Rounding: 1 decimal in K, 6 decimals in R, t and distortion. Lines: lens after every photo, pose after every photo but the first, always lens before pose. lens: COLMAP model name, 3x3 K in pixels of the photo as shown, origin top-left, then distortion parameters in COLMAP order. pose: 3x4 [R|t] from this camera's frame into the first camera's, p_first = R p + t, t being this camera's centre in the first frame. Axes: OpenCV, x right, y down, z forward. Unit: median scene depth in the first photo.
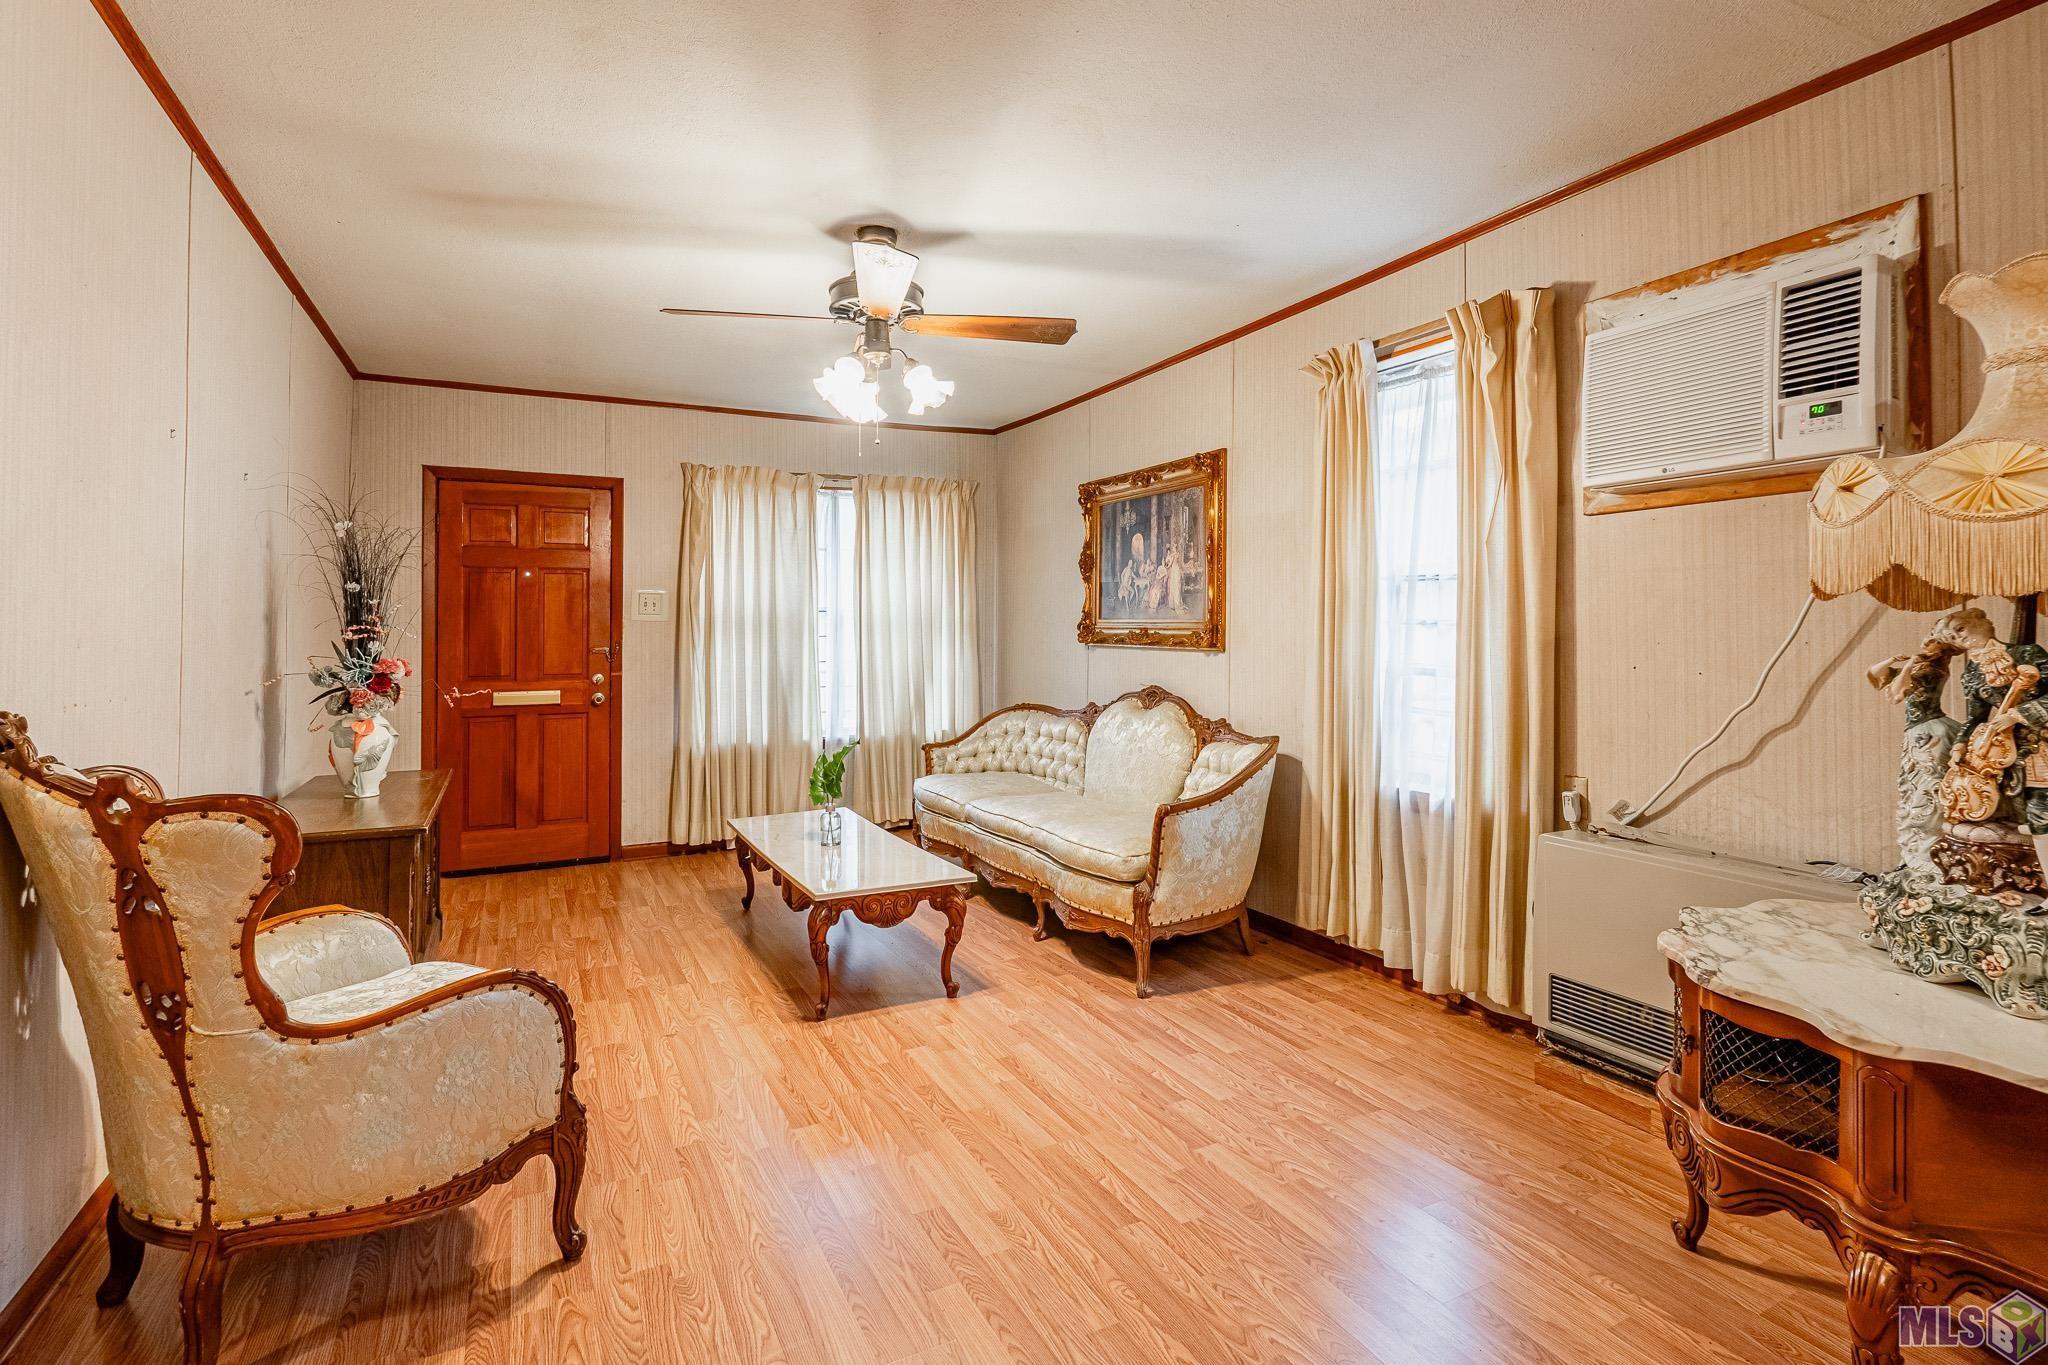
lens RADIAL K [[991.3, 0, 995.2], [0, 991.3, 622.7], [0, 0, 1]] dist [-0.002903, -0.001076]
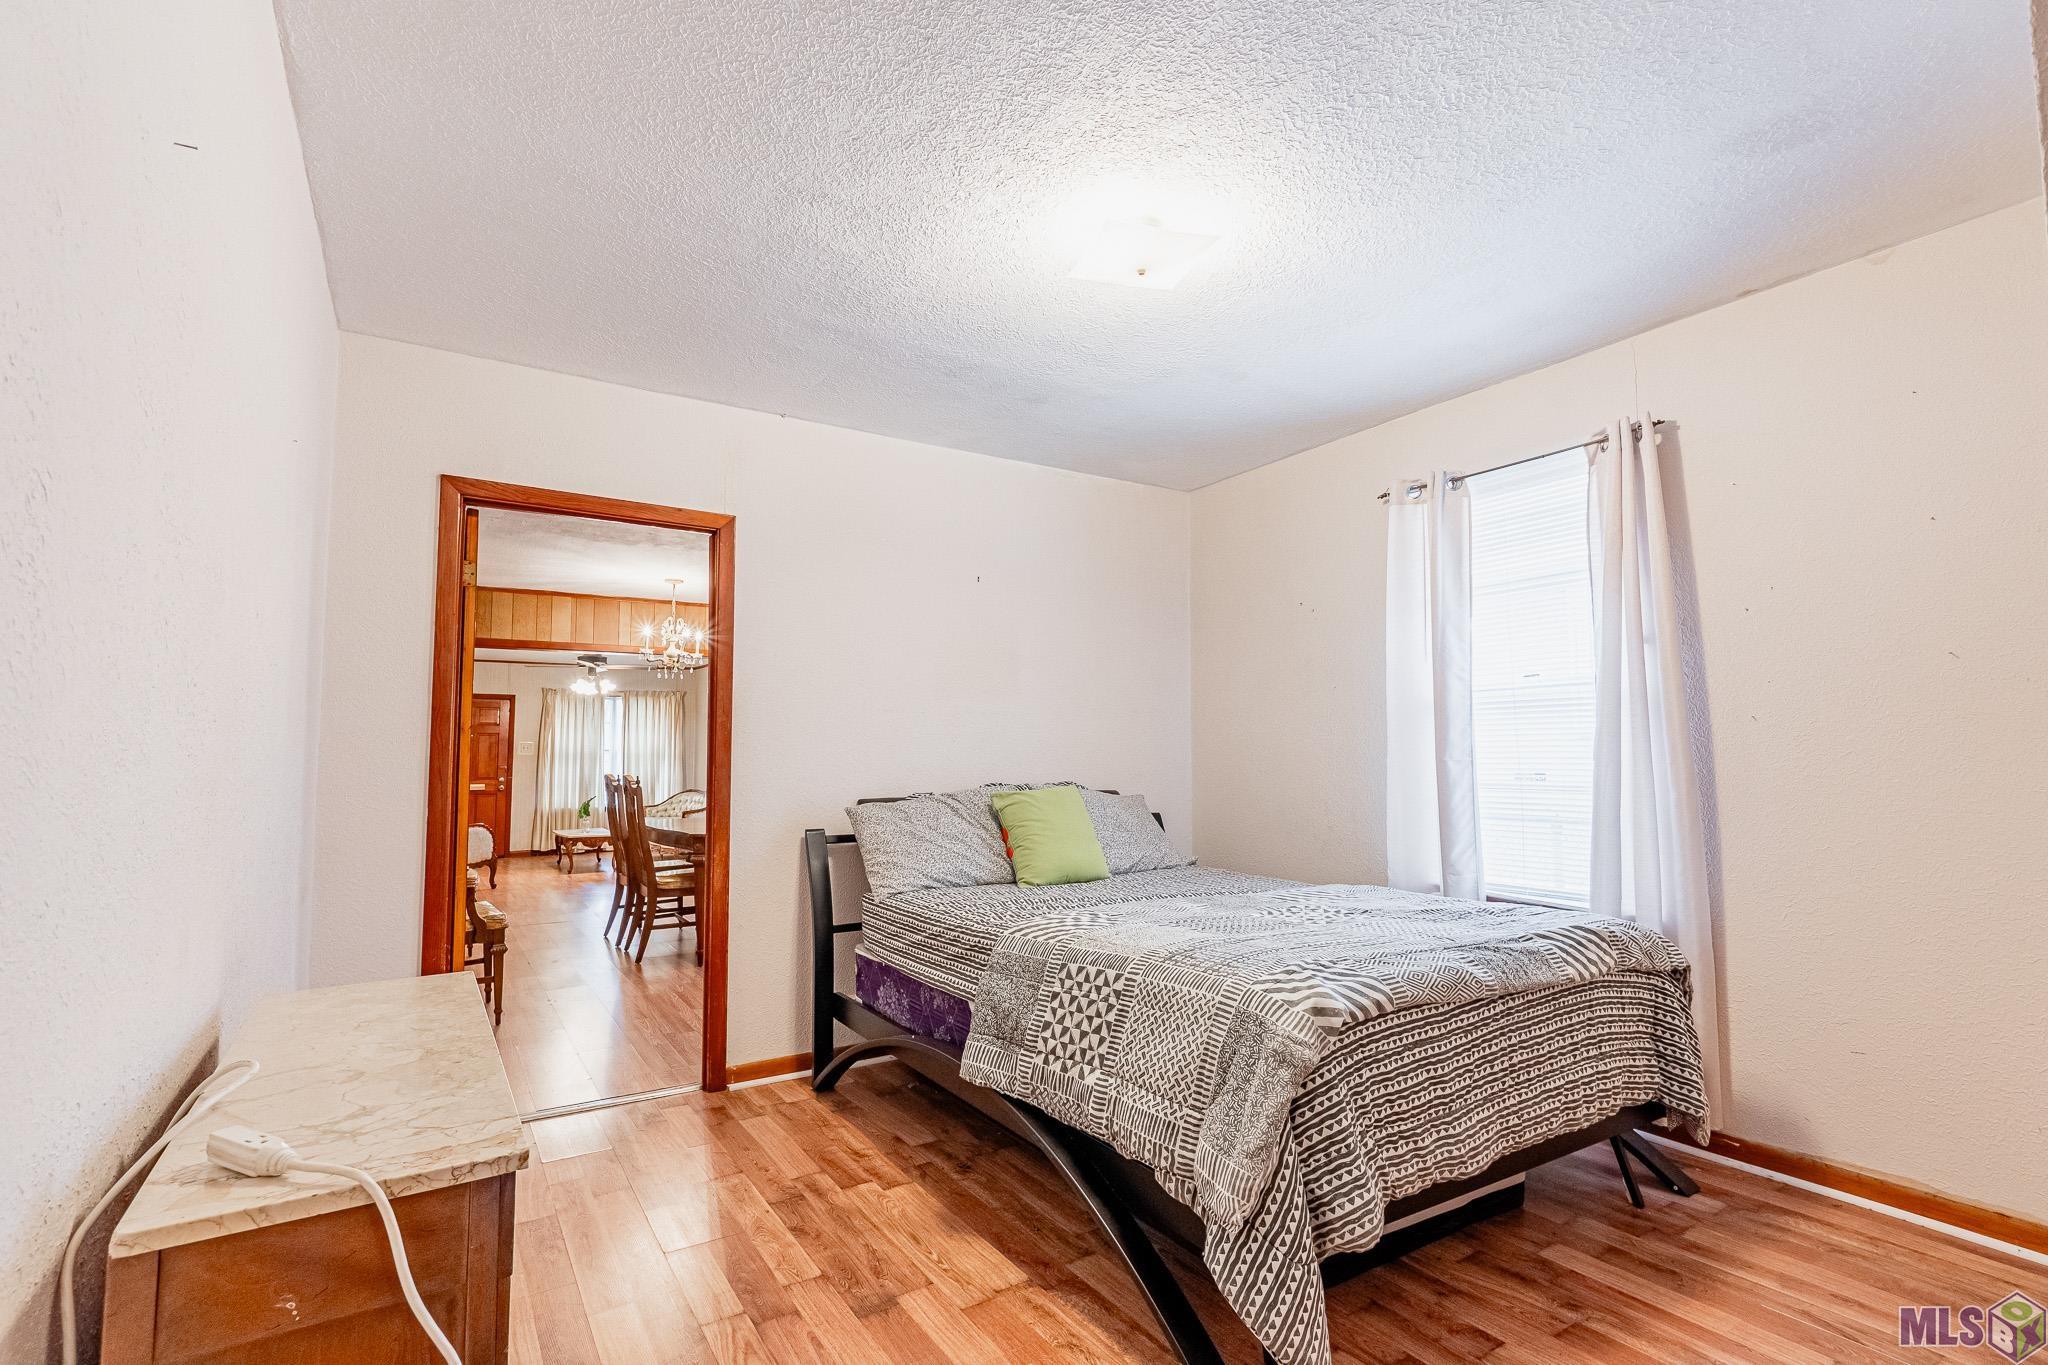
lens RADIAL K [[991.3, 0, 1034.5], [0, 991.3, 684.6], [0, 0, 1]] dist [-0.002903, -0.001076]
pose [[0.993168, 0.003766, 0.116632, 0.611119], [0.004499, 0.997500, -0.070517, 0.002746], [-0.116606, 0.070560, 0.990669, -1.570787]]
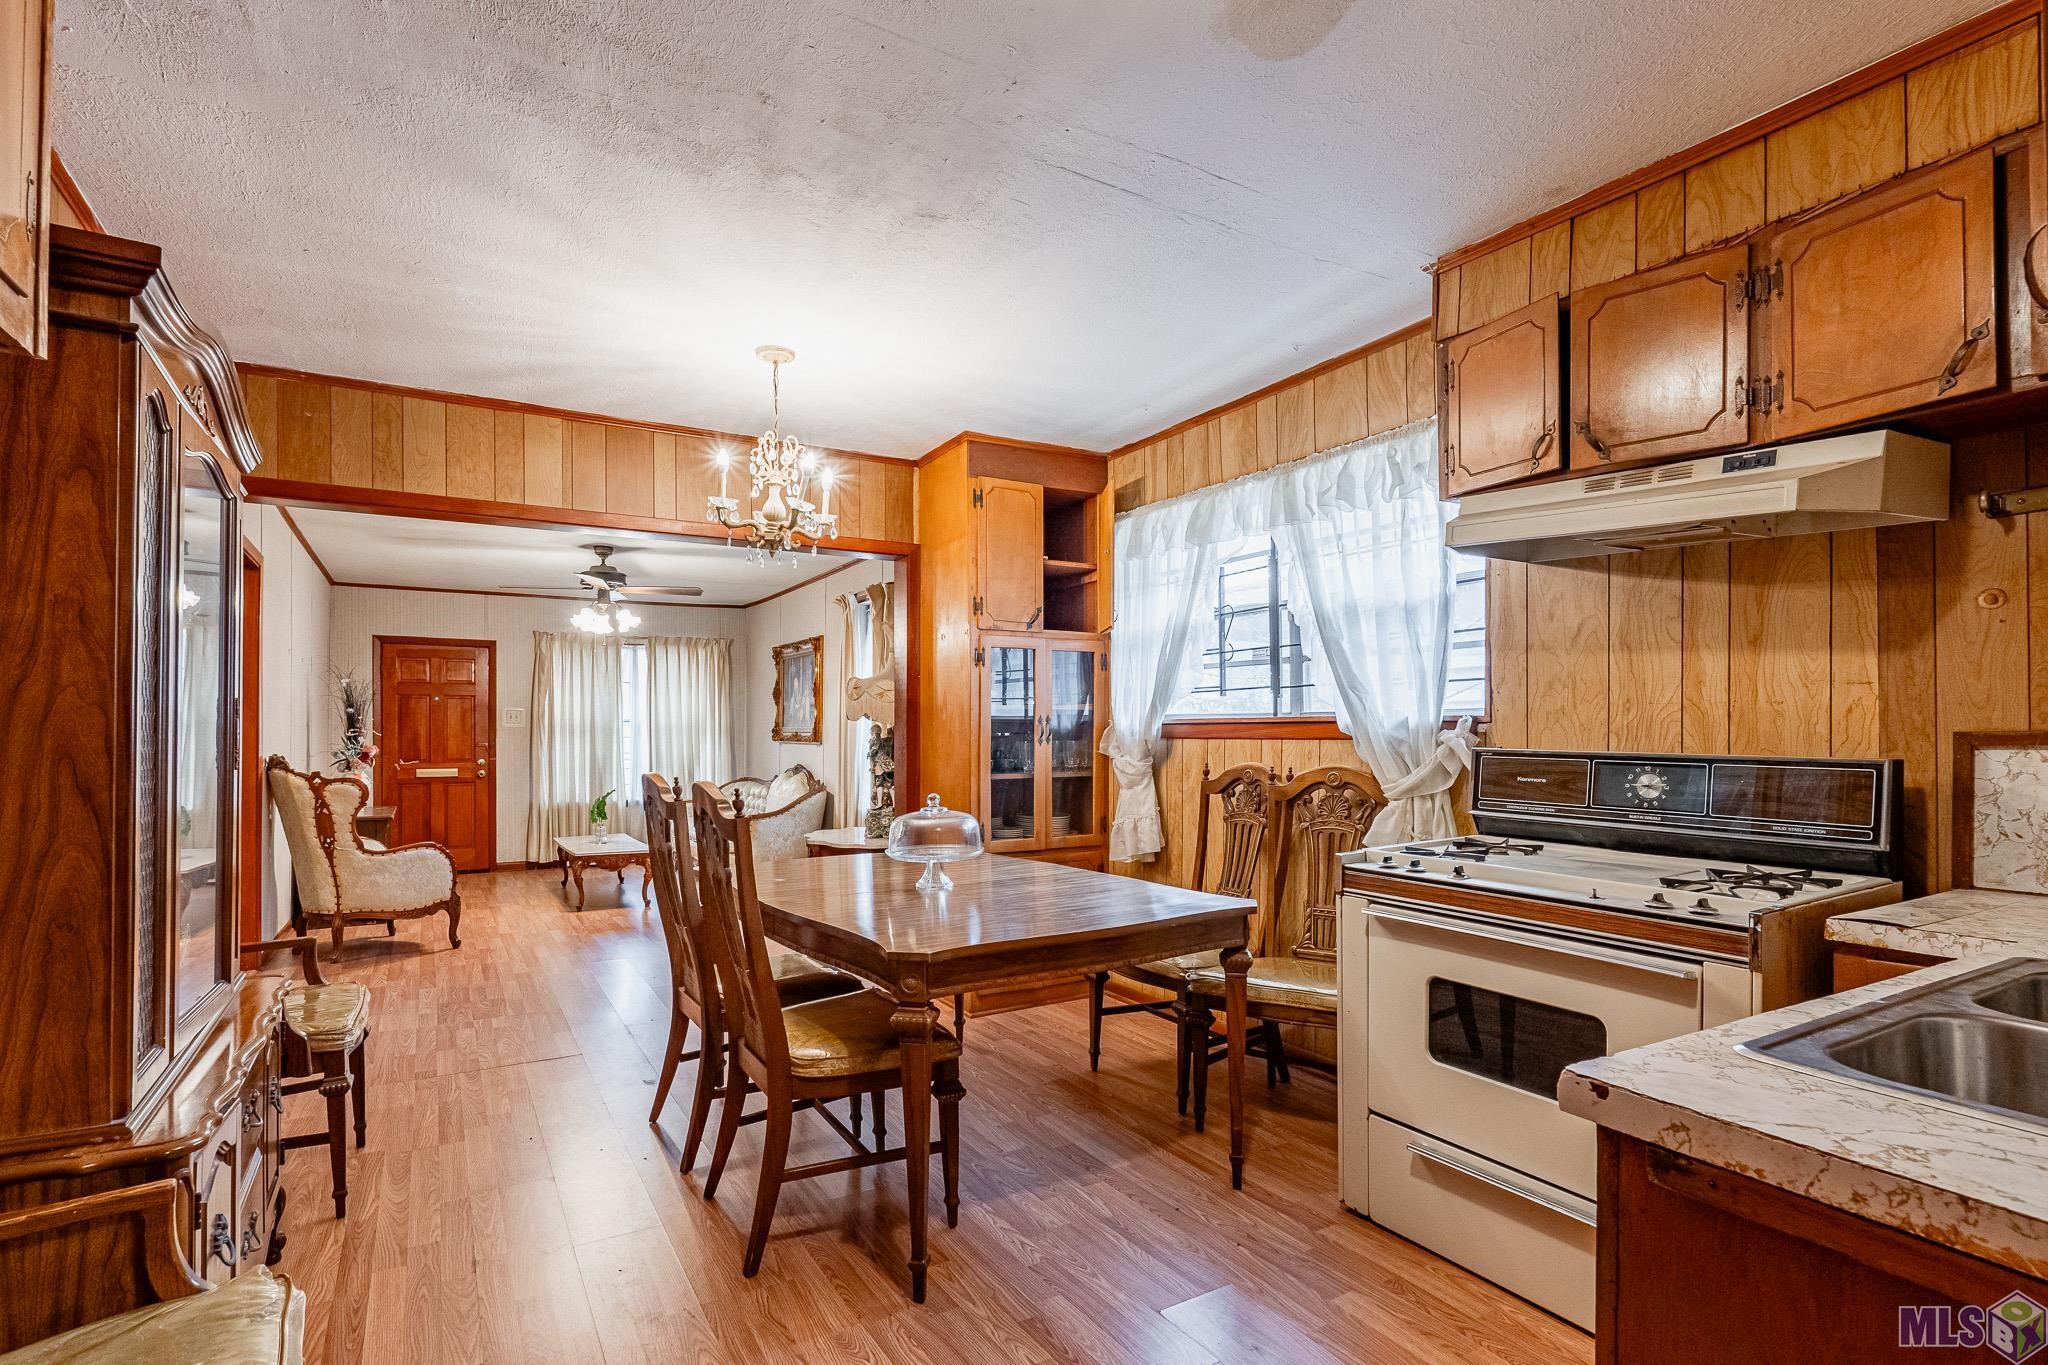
lens RADIAL K [[991.3, 0, 987.8], [0, 991.3, 746.0], [0, 0, 1]] dist [-0.002903, -0.001076]
pose [[0.997693, 0.000070, 0.067887, 0.346121], [-0.001244, 0.999850, 0.017254, 0.000459], [-0.067875, -0.017298, 0.997544, -0.739804]]
